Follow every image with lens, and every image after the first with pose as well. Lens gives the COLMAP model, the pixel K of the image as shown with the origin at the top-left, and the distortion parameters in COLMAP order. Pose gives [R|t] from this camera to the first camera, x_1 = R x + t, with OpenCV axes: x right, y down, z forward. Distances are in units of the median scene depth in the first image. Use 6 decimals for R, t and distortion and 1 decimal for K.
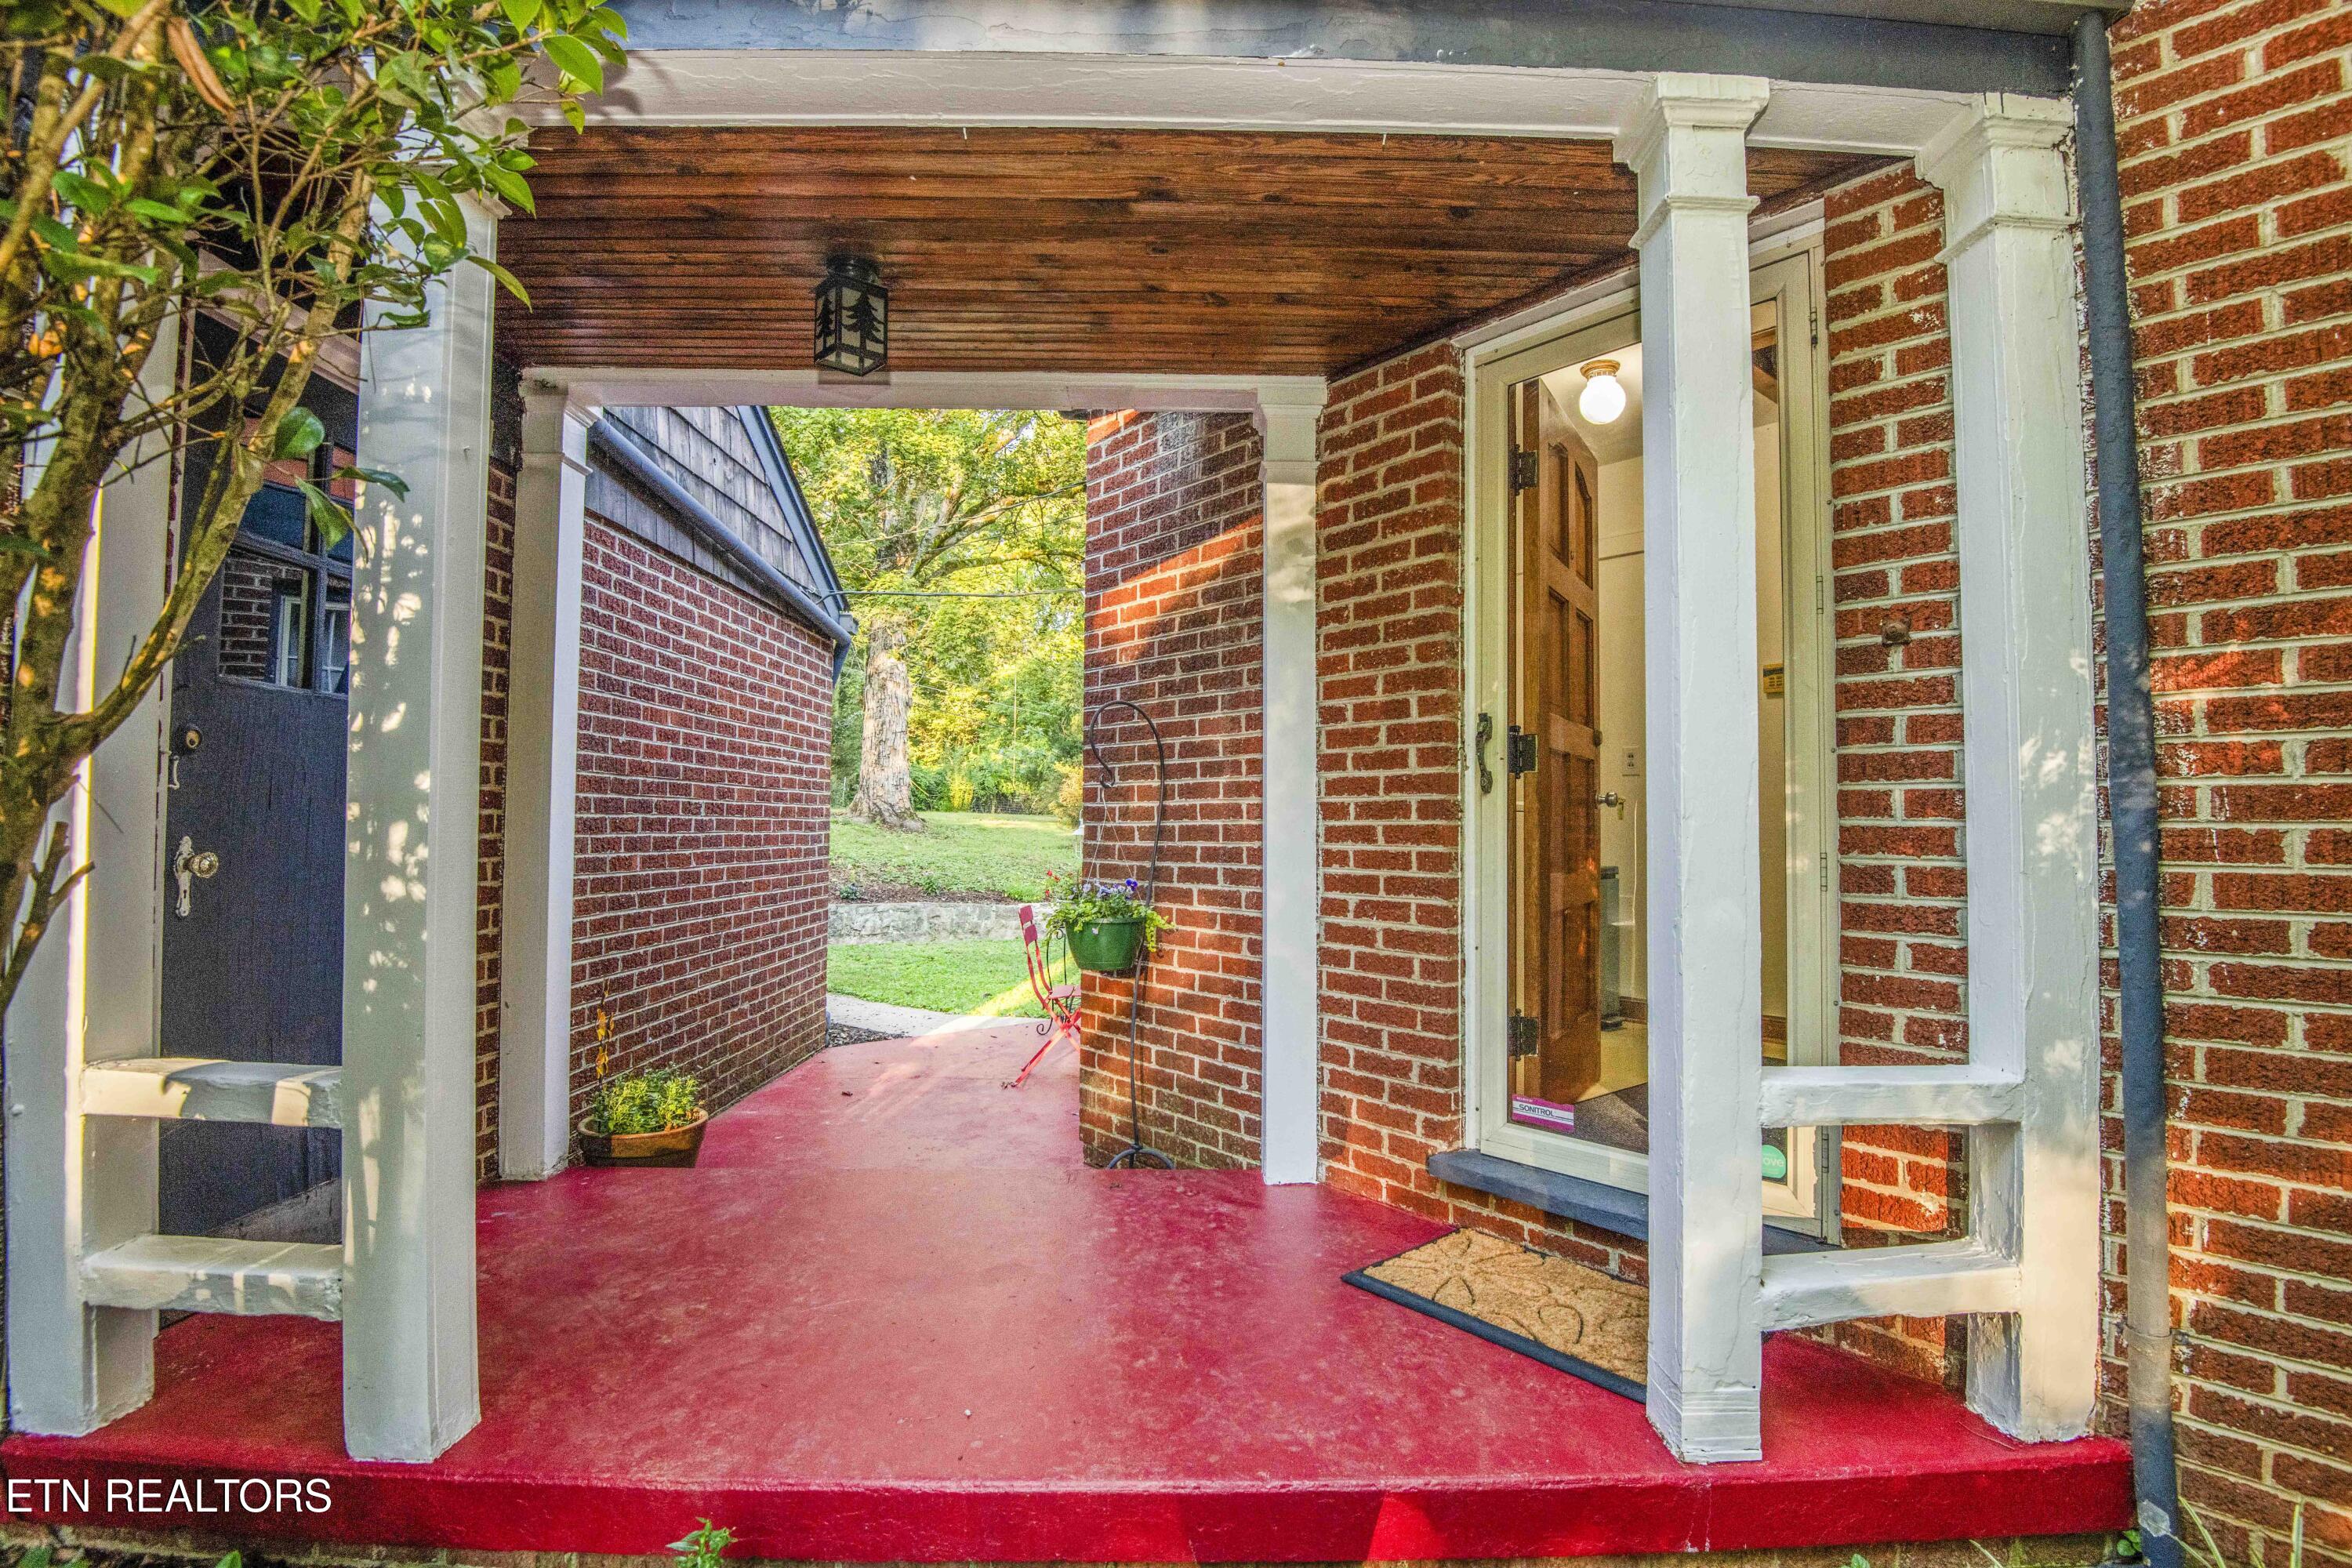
lens RADIAL K [[1088.0, 0, 1180.8], [0, 1088.0, 790.6], [0, 0, 1]] dist [-0.037057, -0.003529]
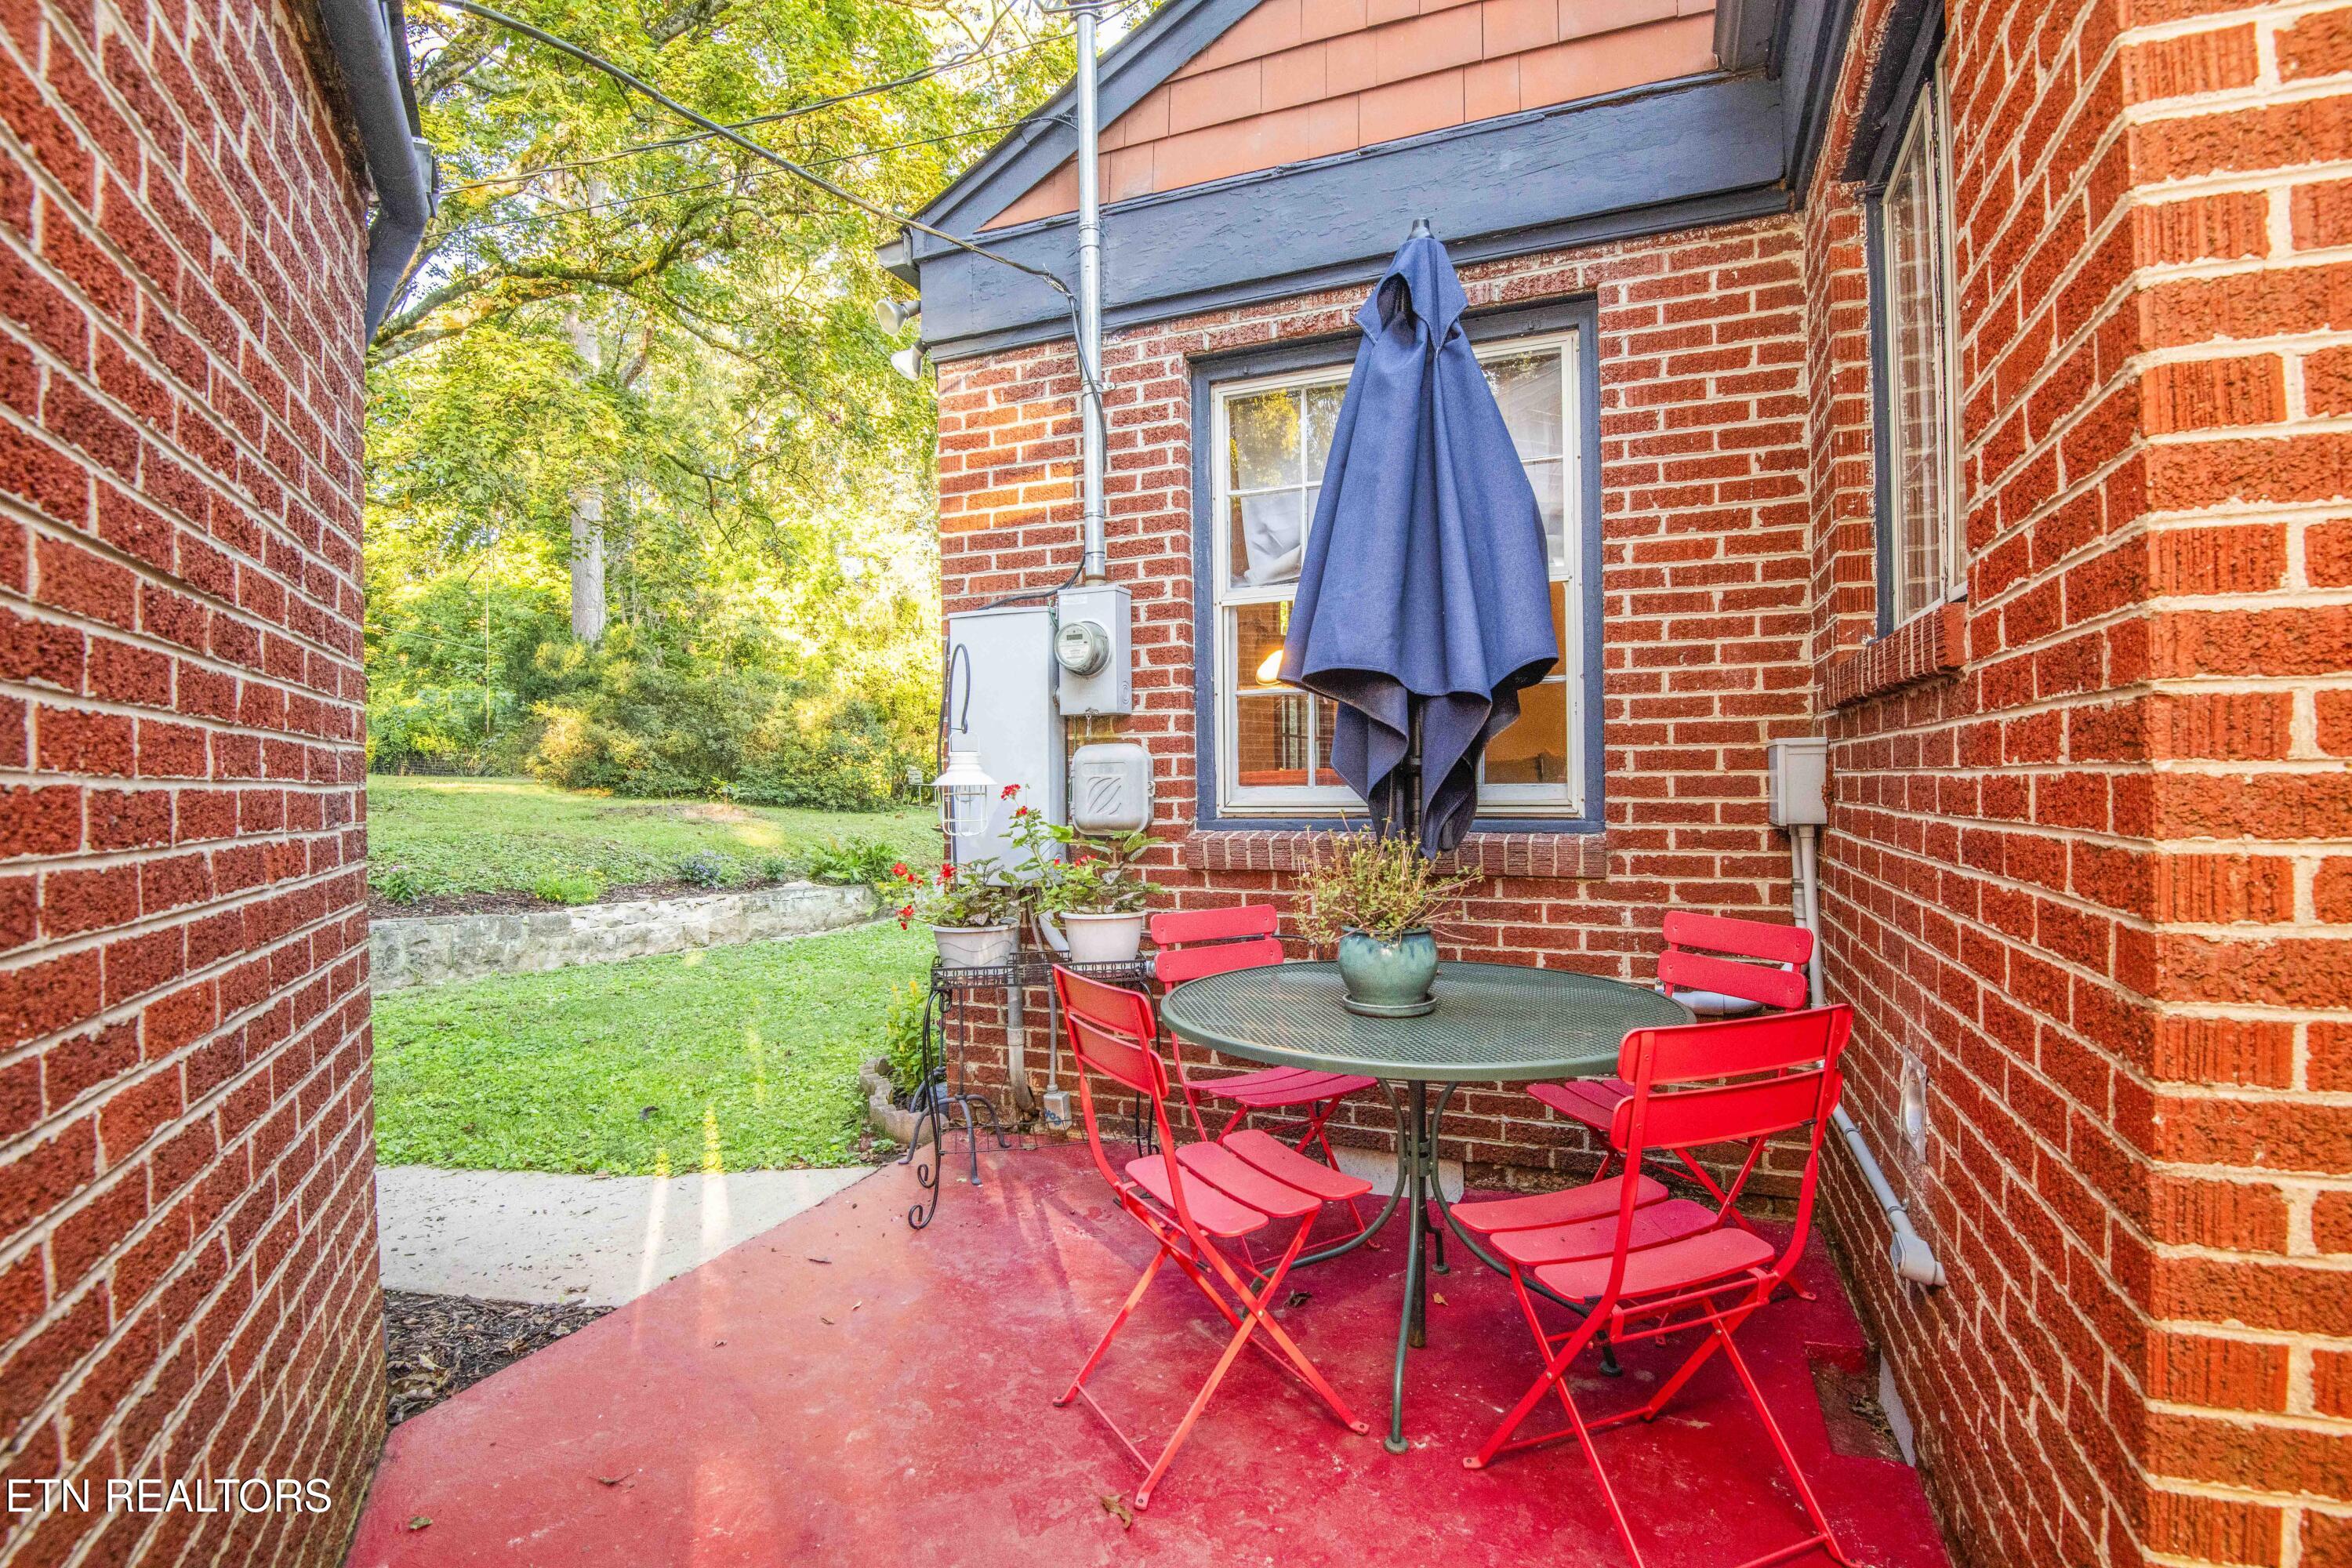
lens RADIAL K [[1088.0, 0, 1207.8], [0, 1088.0, 785.0], [0, 0, 1]] dist [-0.037057, -0.003529]
pose [[0.878970, -0.017238, 0.476565, -0.078407], [0.002086, 0.999476, 0.032305, 0.008547], [-0.476872, -0.027401, 0.878546, 0.184307]]
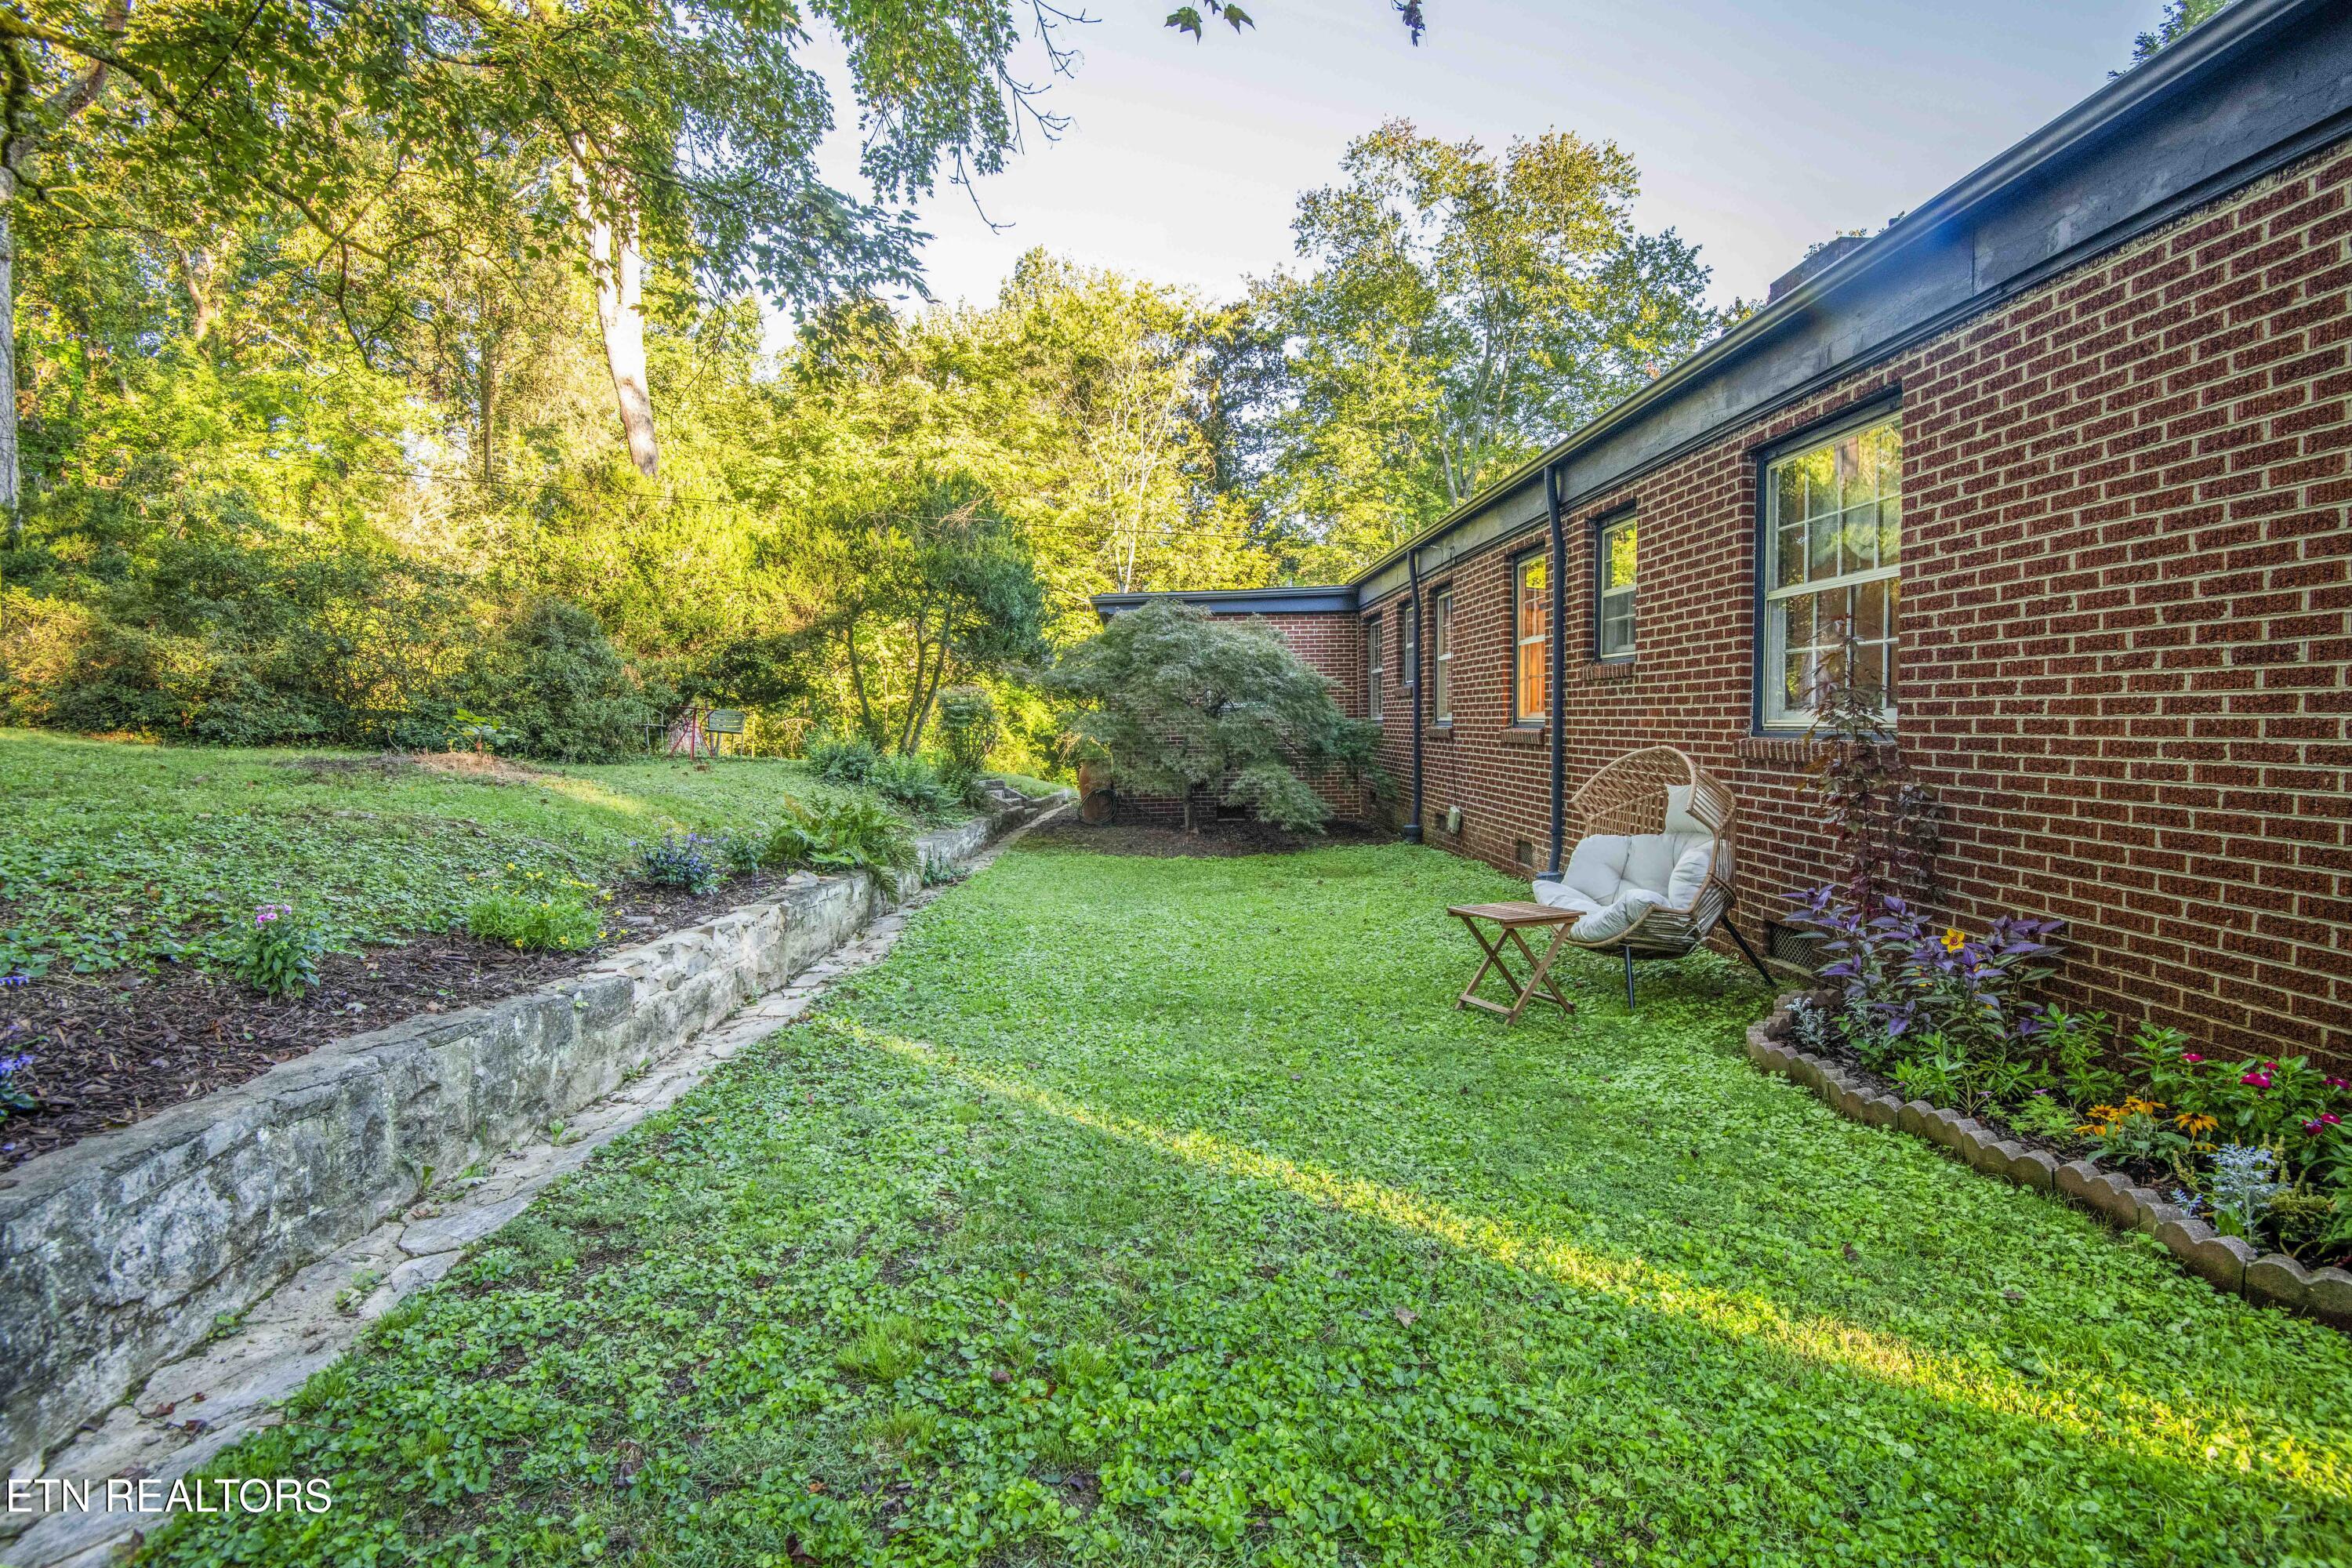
lens RADIAL K [[1088.0, 0, 1196.1], [0, 1088.0, 780.1], [0, 0, 1]] dist [-0.037057, -0.003529]
pose [[0.606993, -0.055956, 0.792735, -0.191860], [-0.008688, 0.996991, 0.077026, 0.017911], [-0.794660, -0.053641, 0.604681, 0.458680]]
